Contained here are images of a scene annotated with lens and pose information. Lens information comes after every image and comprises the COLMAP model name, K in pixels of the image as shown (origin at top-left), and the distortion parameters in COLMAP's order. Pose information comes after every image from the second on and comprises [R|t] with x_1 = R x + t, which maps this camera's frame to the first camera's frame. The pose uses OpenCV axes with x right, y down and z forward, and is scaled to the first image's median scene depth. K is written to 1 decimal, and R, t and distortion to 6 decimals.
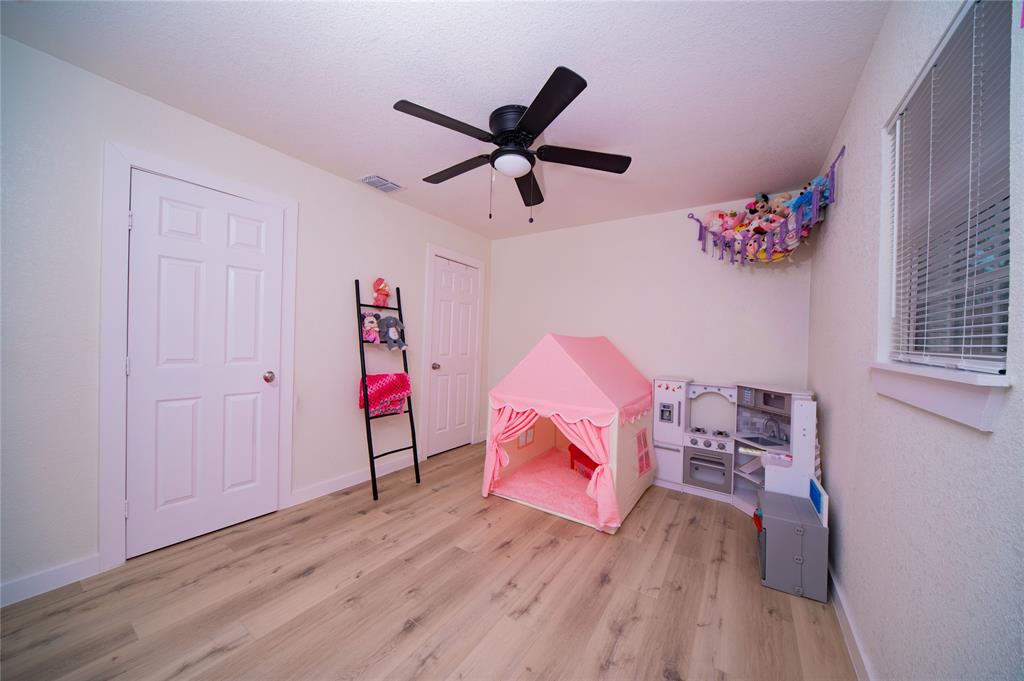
lens RADIAL K [[351.8, 0, 513.7], [0, 351.8, 341.7], [0, 0, 1]] dist [-0.016164, 0.000140]
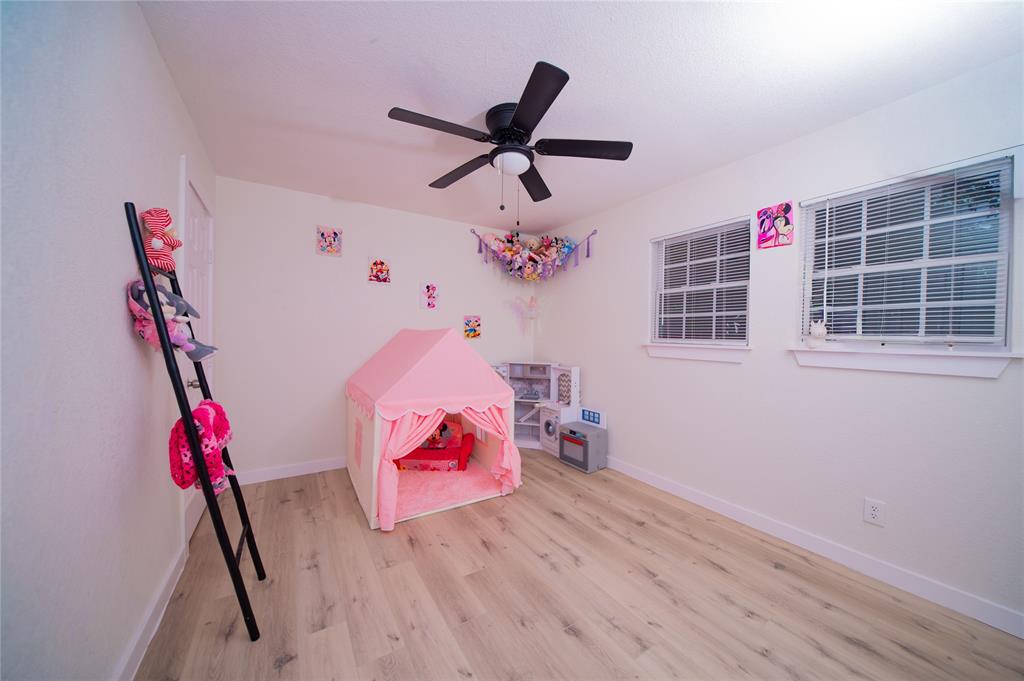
lens RADIAL K [[351.8, 0, 513.7], [0, 351.8, 341.7], [0, 0, 1]] dist [-0.016164, 0.000140]
pose [[0.407479, -0.039064, 0.912379, -0.815218], [0.000969, 0.999103, 0.042345, -0.030445], [-0.913214, -0.016370, 0.407151, 0.502968]]
